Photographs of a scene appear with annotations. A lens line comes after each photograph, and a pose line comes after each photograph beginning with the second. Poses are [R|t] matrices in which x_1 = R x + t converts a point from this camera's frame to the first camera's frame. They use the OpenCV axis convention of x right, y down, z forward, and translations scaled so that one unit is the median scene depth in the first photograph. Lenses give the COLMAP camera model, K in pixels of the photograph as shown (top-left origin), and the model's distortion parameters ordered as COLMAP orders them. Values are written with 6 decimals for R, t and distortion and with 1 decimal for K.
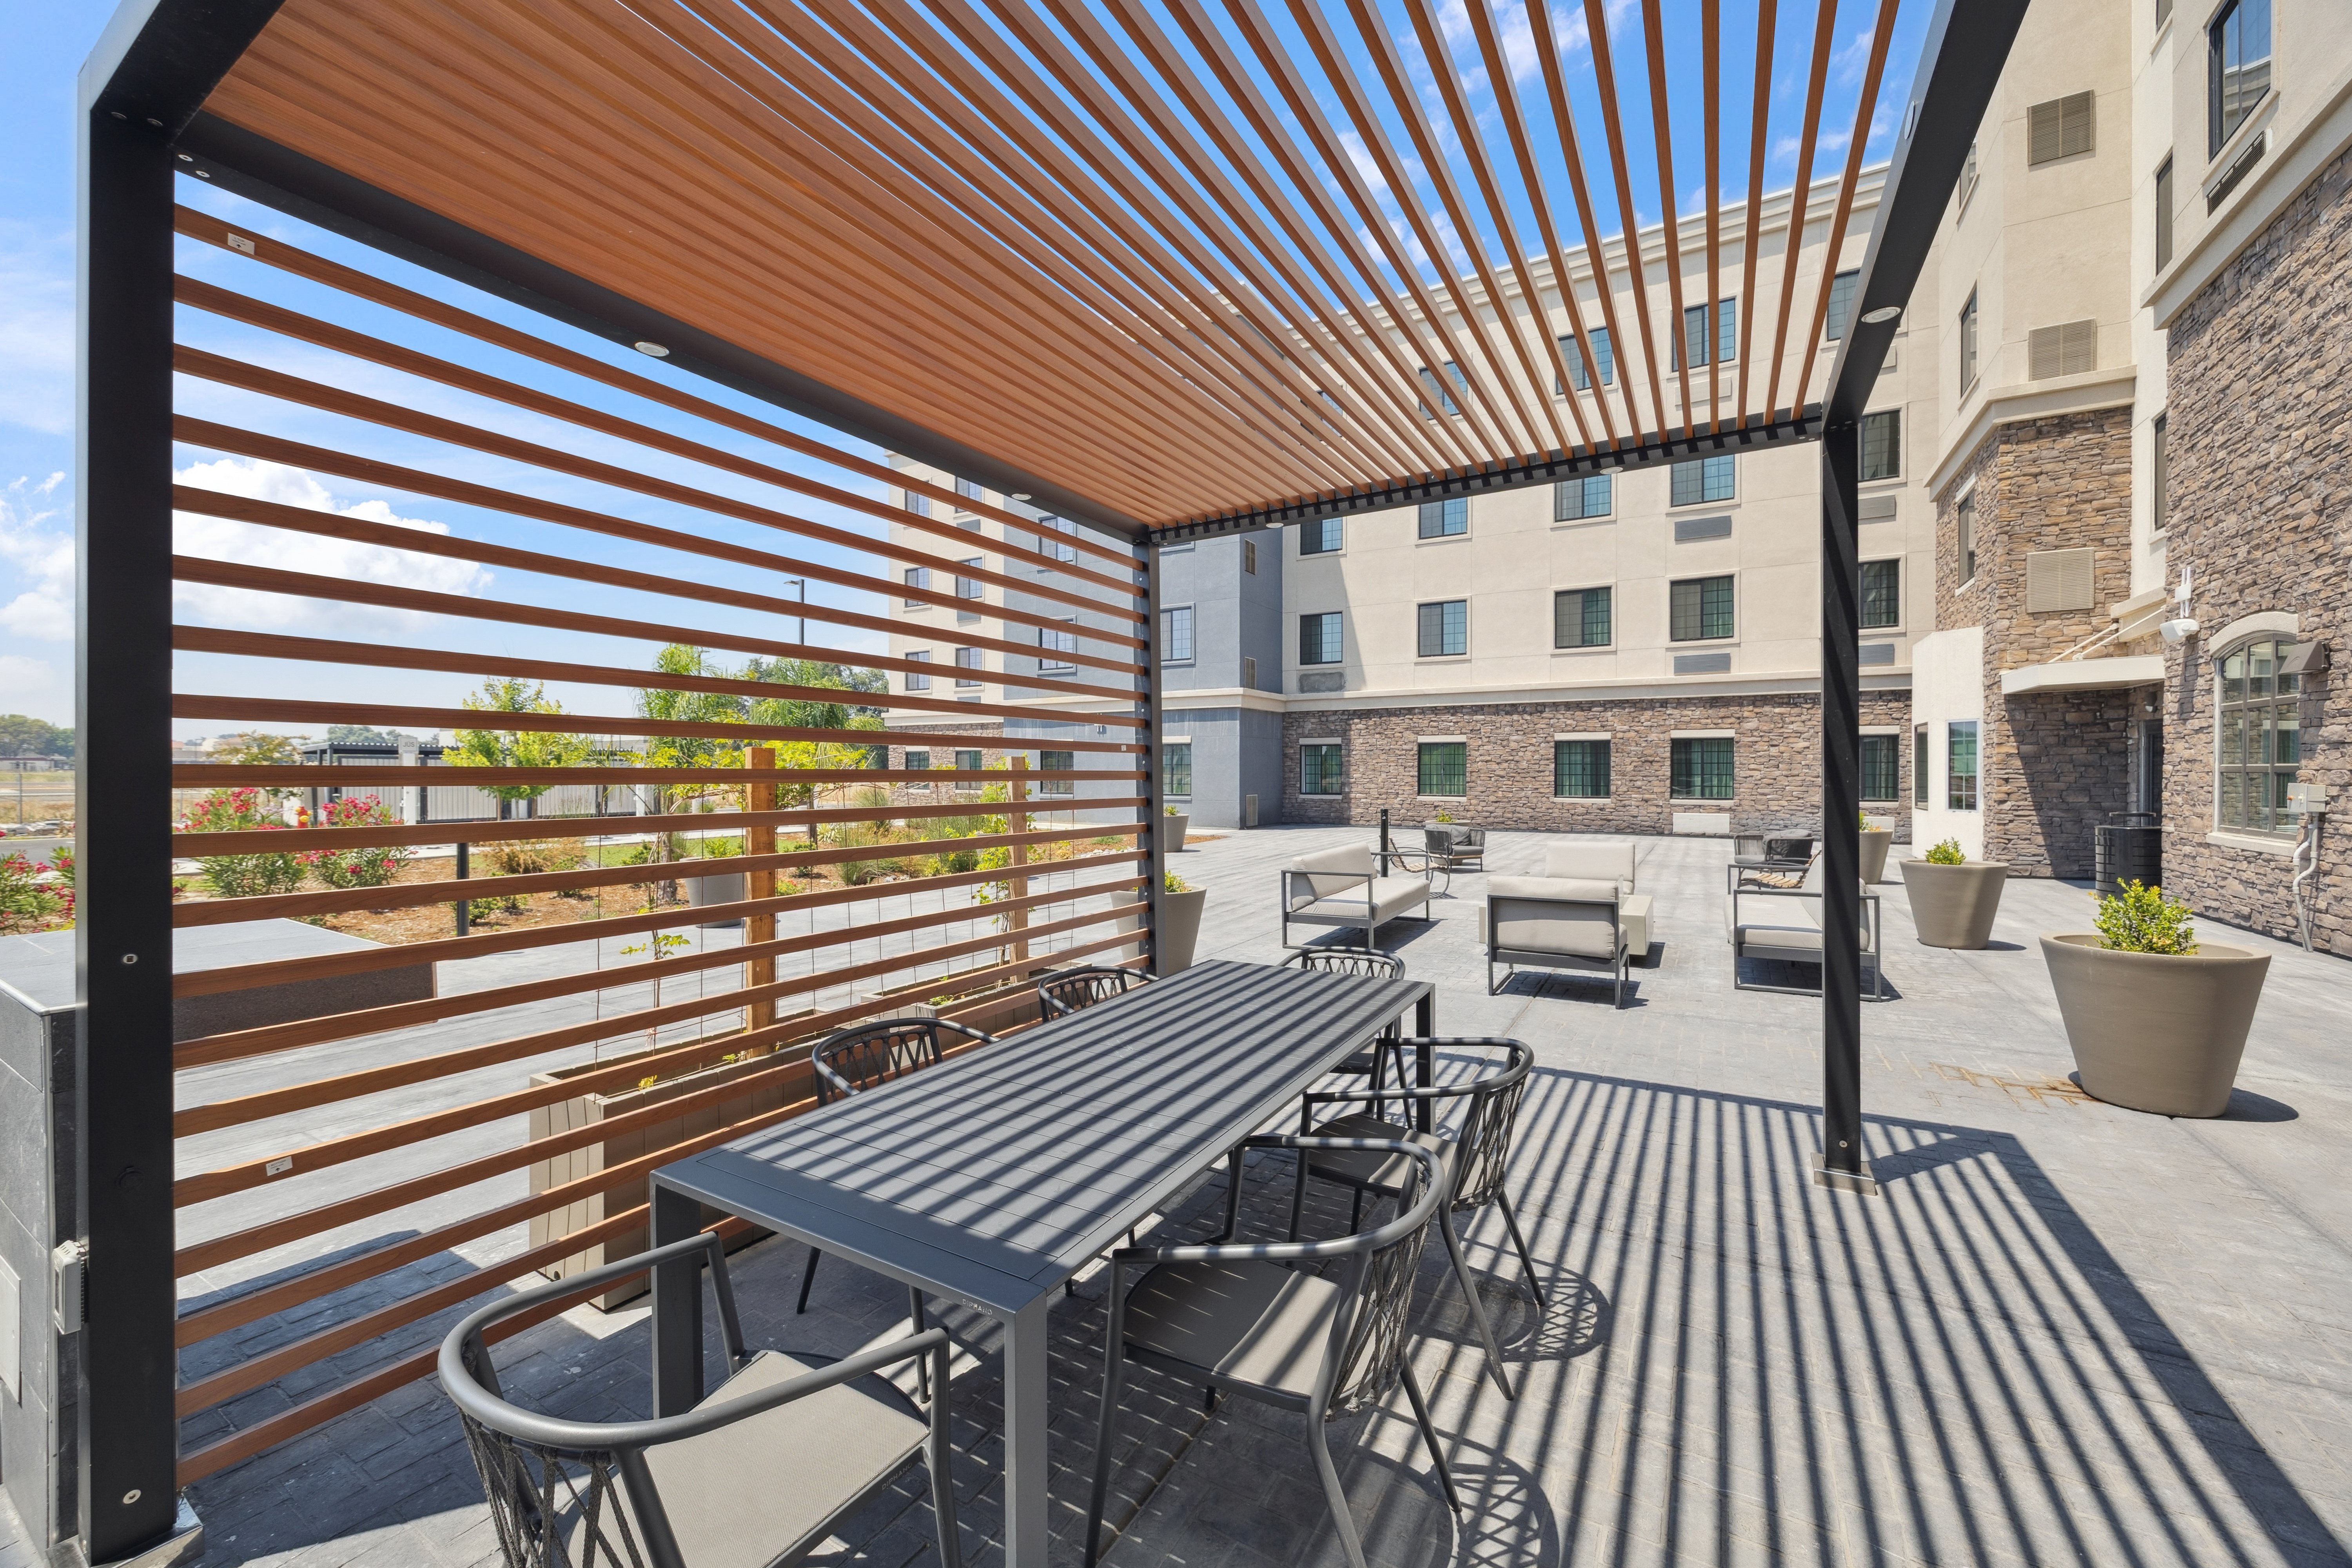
lens RADIAL K [[903.1, 0, 1177.5], [0, 903.1, 778.1], [0, 0, 1]] dist [-0.001635, -0.000334]
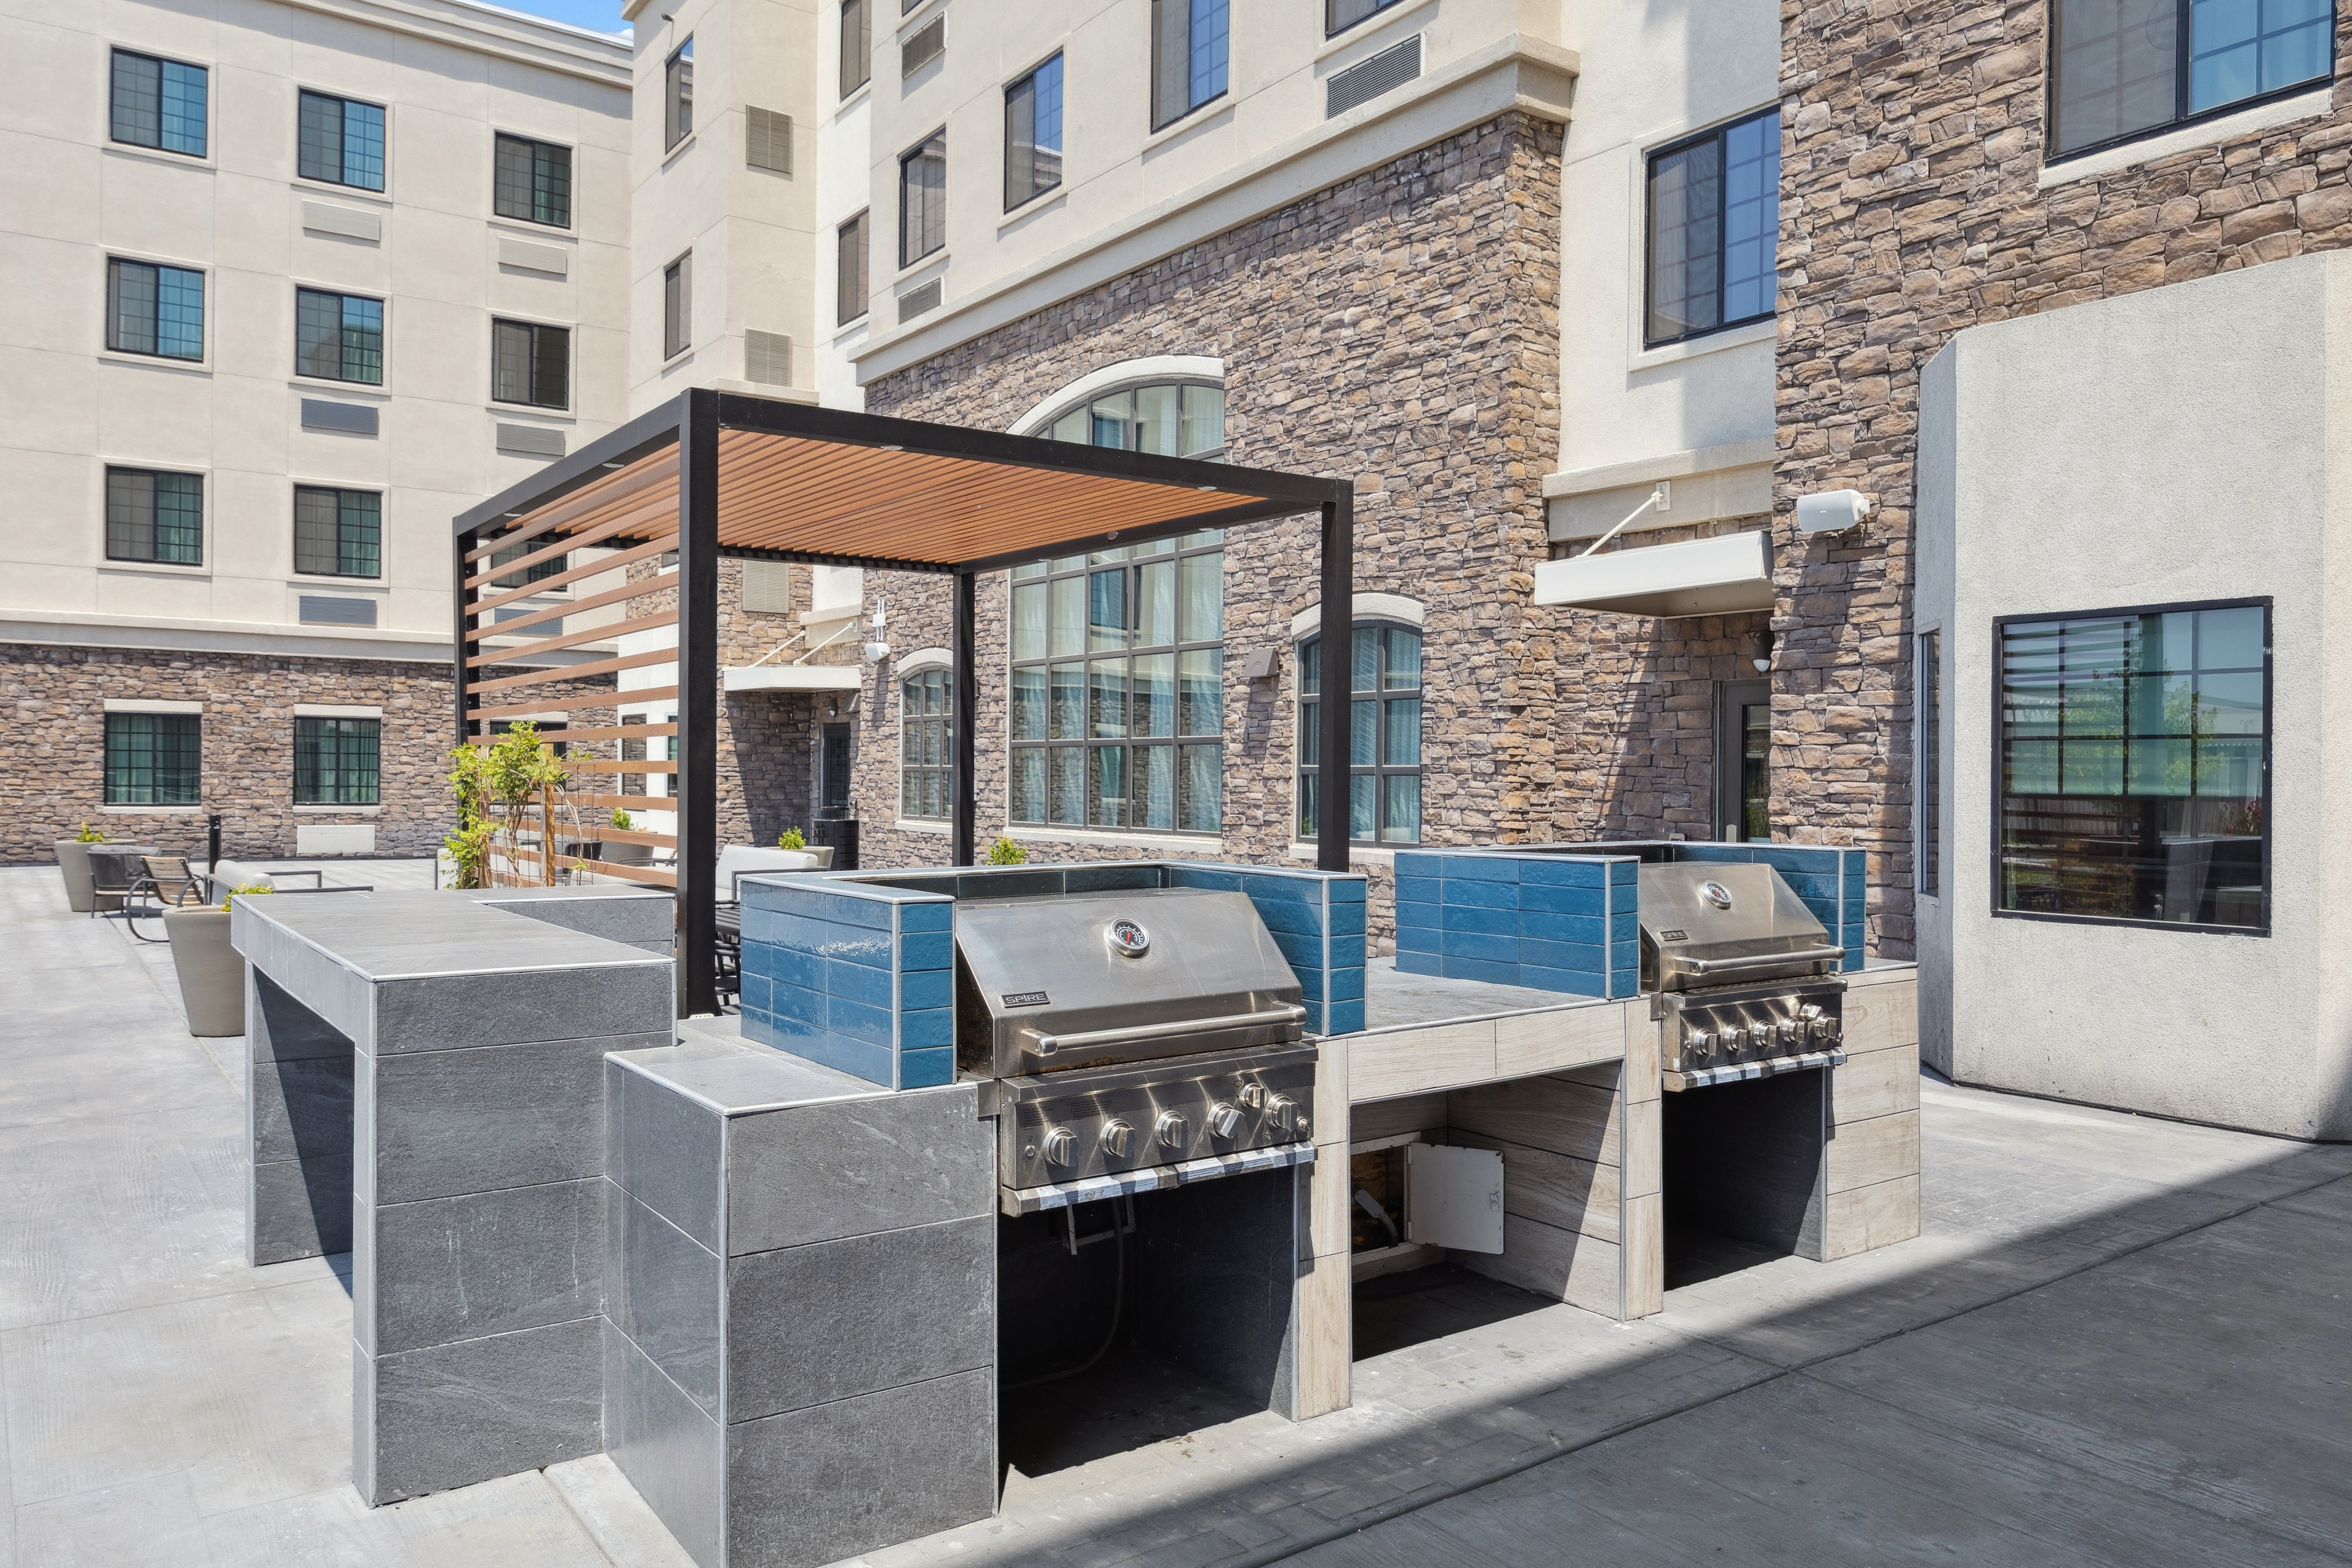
lens RADIAL K [[1668.1, 0, 1176.0], [0, 1668.1, 784.0], [0, 0, 1]] dist [-0.004886, -0.005923]
pose [[0.401505, 0.000104, 0.915857, -0.340400], [-0.004042, 0.999990, 0.001658, 0.002429], [-0.915848, -0.004368, 0.401502, -0.111761]]
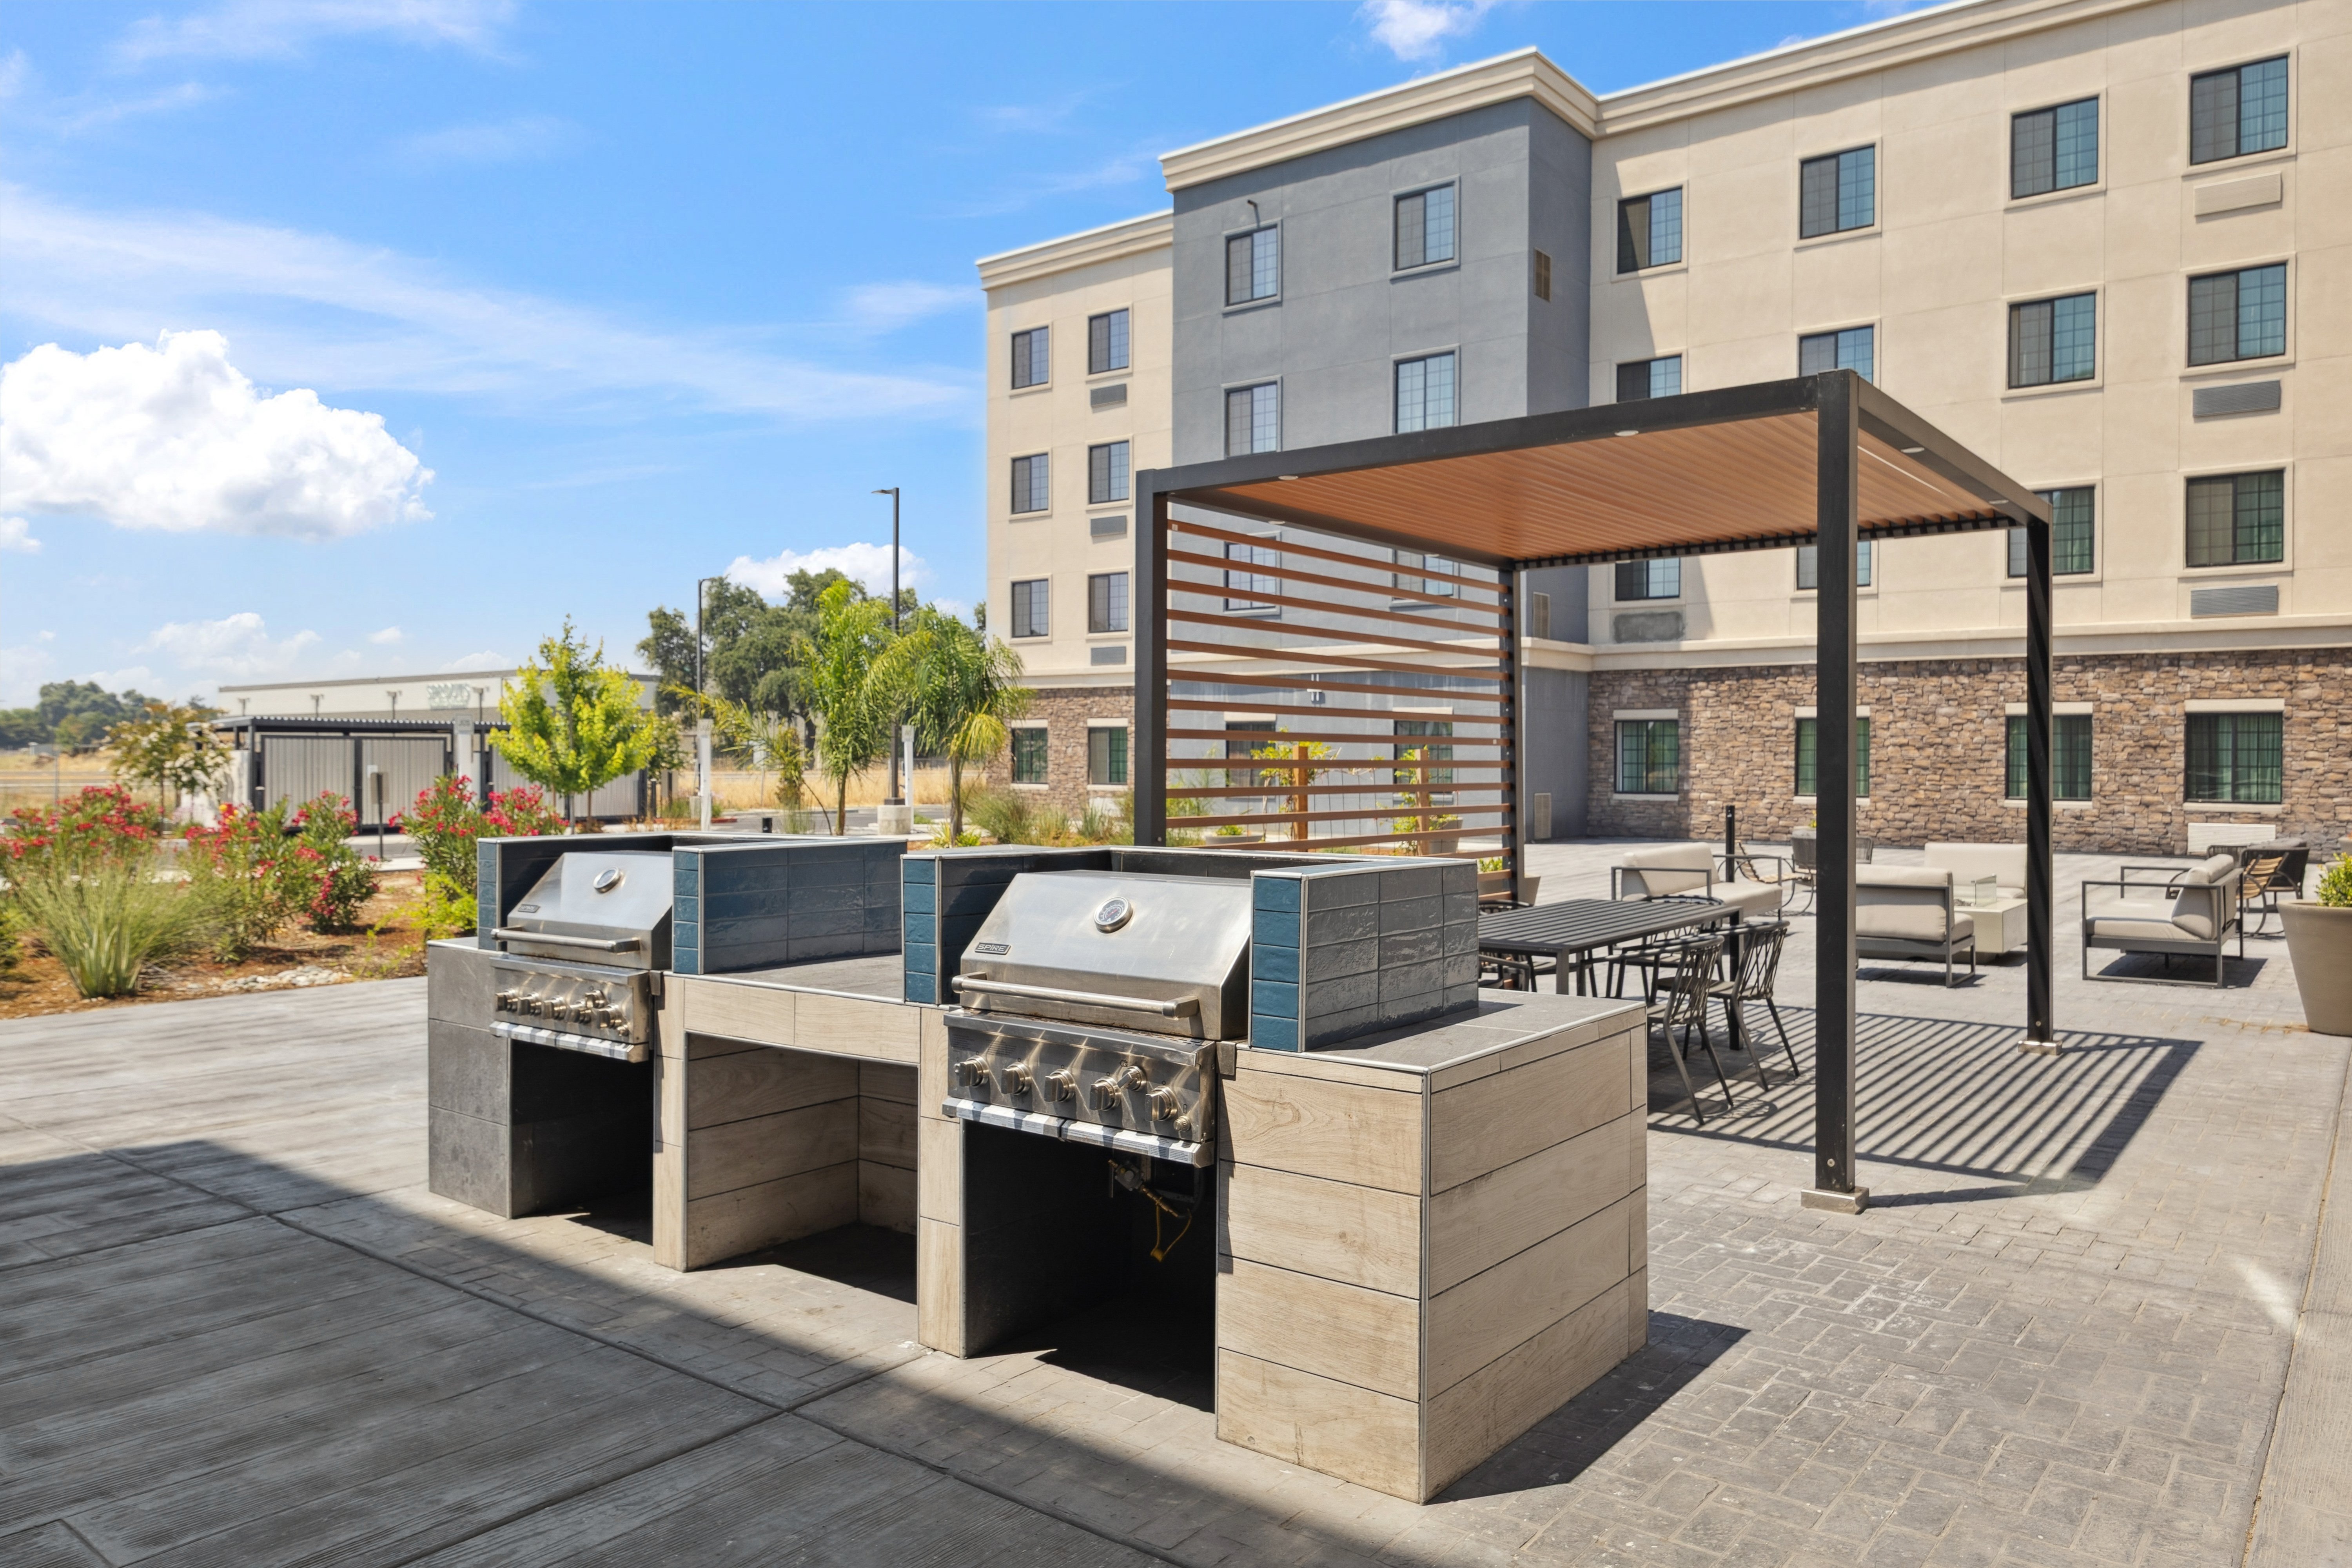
lens RADIAL K [[1594.2, 0, 1172.9], [0, 1594.2, 771.6], [0, 0, 1]] dist [0.000956, -0.000224]
pose [[0.991898, 0.004736, -0.126948, -0.050266], [-0.004521, 0.999988, 0.001986, 0.001168], [0.126956, -0.001396, 0.991907, -0.277146]]
